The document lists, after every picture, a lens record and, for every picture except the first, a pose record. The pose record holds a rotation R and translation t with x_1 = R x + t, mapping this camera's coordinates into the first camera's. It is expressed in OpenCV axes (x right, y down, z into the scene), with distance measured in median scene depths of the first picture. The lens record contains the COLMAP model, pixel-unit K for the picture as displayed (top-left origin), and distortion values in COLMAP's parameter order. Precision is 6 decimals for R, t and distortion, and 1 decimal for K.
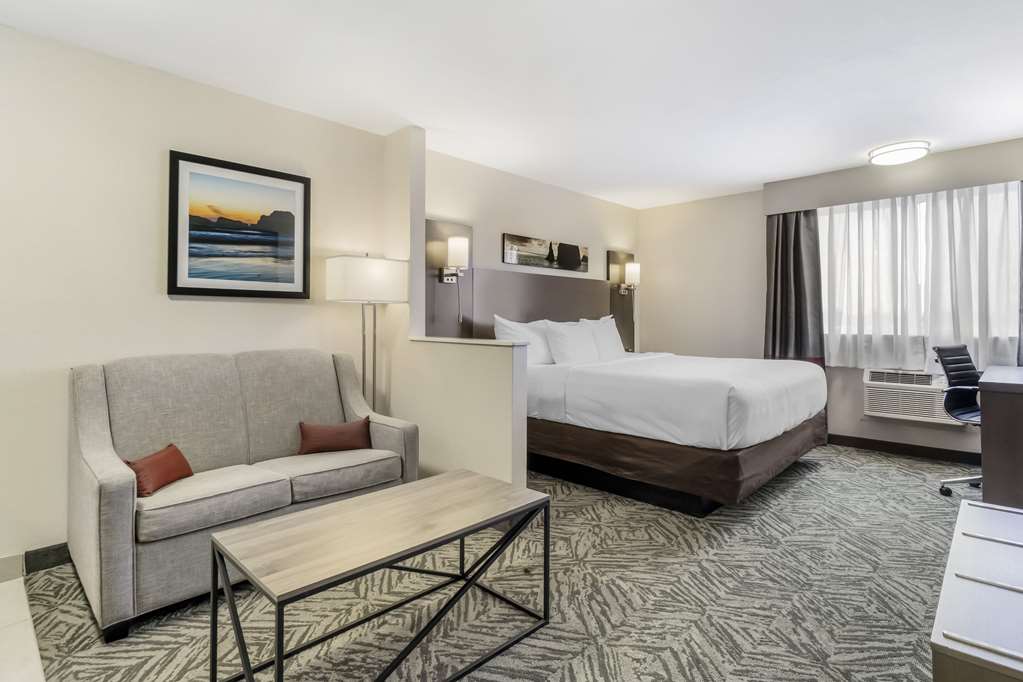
lens RADIAL K [[476.2, 0, 510.6], [0, 476.2, 316.2], [0, 0, 1]] dist [0.000342, 0.000121]
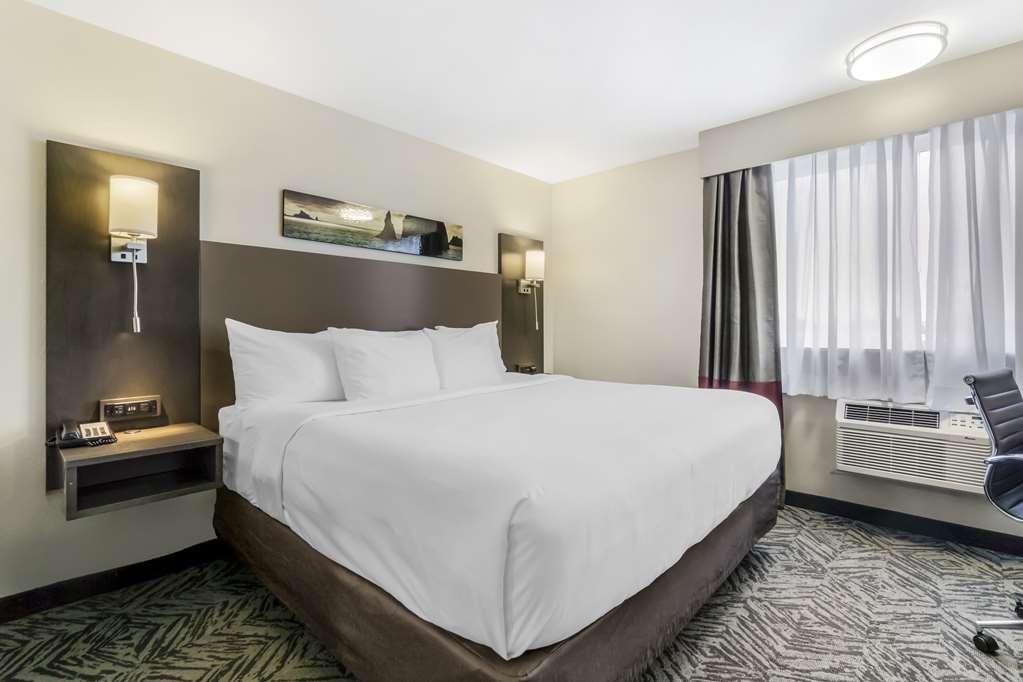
lens RADIAL K [[474.4, 0, 512.5], [0, 474.4, 328.9], [0, 0, 1]] dist [-0.021002, 0.011550]
pose [[0.999020, -0.001863, 0.044214, 0.246264], [0.001448, 0.999955, 0.009418, 0.003464], [-0.044229, -0.009345, 0.998978, 0.344657]]
